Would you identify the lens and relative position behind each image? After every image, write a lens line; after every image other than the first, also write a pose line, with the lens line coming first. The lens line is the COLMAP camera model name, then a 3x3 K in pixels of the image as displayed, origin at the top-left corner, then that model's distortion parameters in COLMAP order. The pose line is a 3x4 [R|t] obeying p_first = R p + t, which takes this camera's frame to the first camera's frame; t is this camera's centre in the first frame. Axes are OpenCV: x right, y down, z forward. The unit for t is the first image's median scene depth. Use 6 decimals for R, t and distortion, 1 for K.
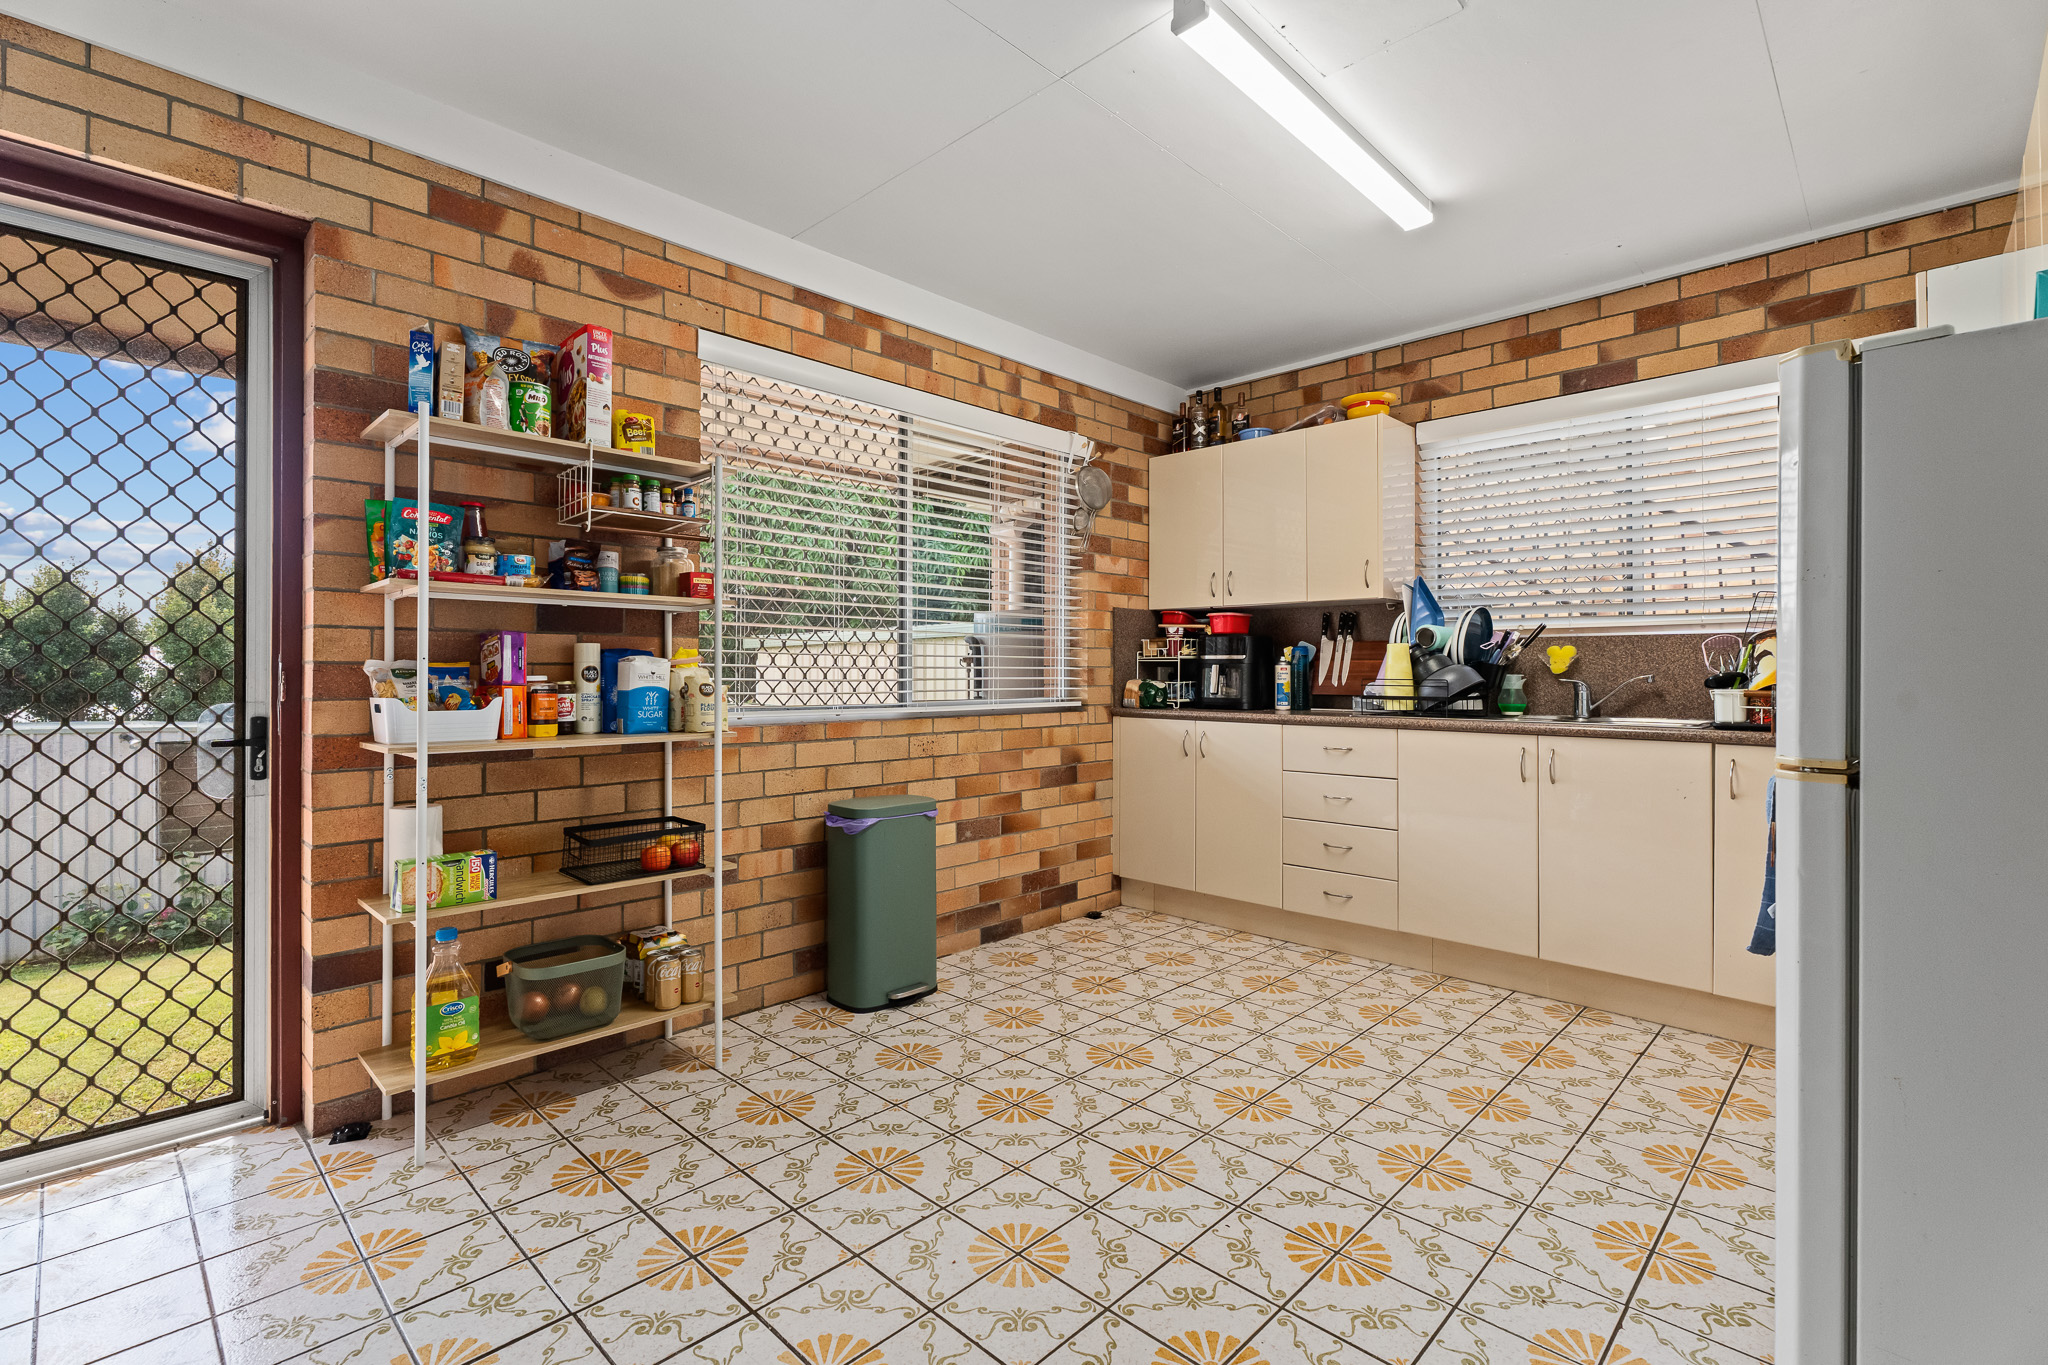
lens RADIAL K [[922.2, 0, 1018.9], [0, 922.2, 671.4], [0, 0, 1]] dist [0.001310, -0.000166]
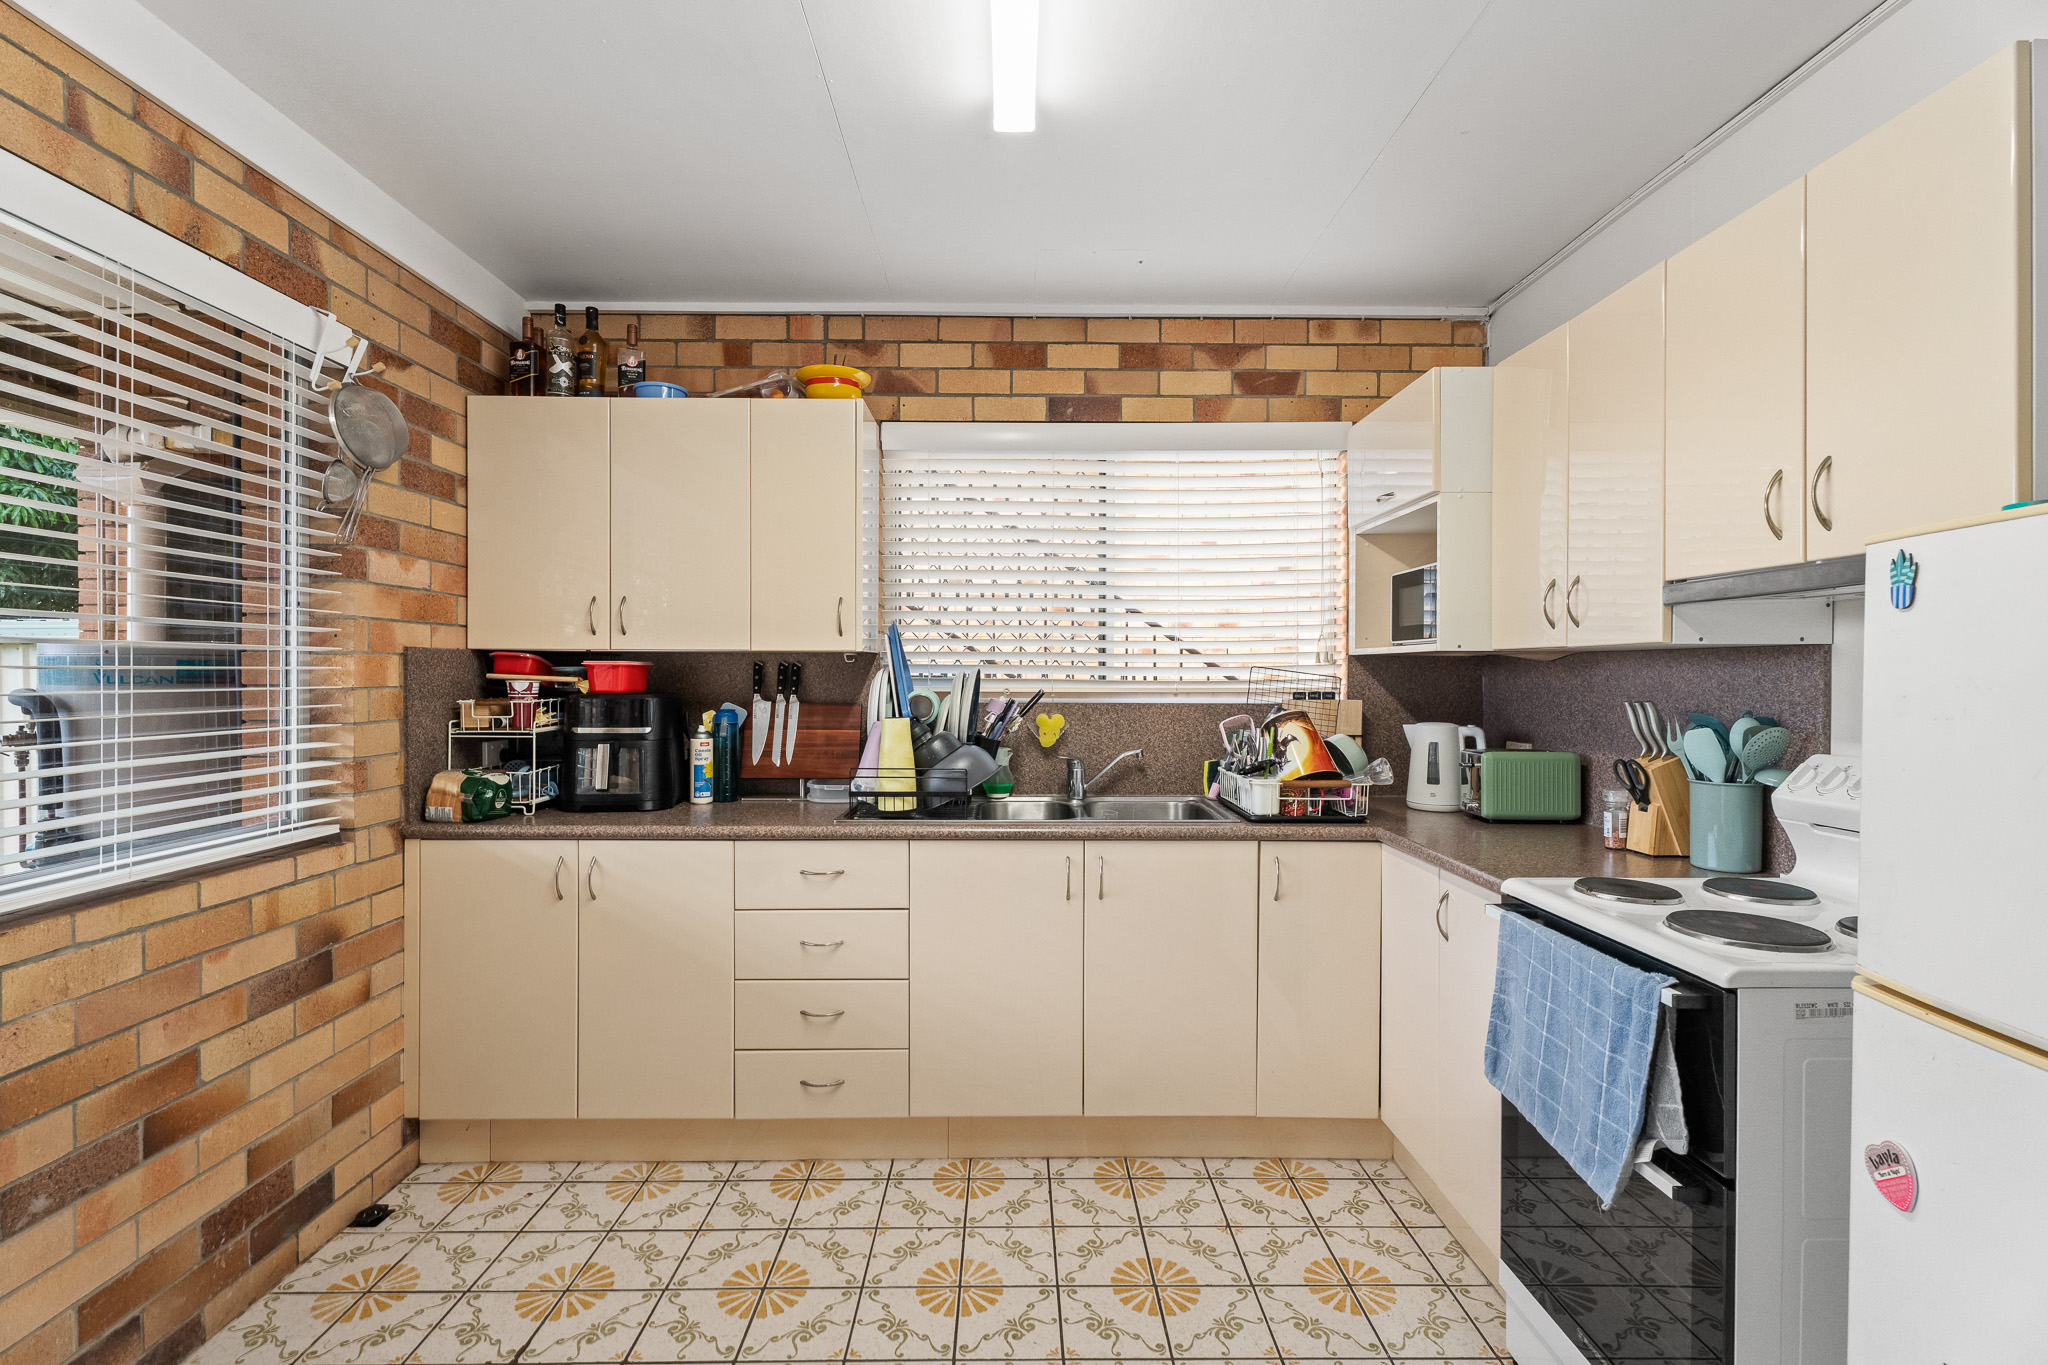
lens RADIAL K [[922.2, 0, 1025.9], [0, 922.2, 680.2], [0, 0, 1]] dist [0.001310, -0.000166]
pose [[0.705075, -0.005501, 0.709112, -0.032196], [-0.001874, 0.999952, 0.009620, -0.060474], [-0.709131, -0.008112, 0.705031, 0.366372]]
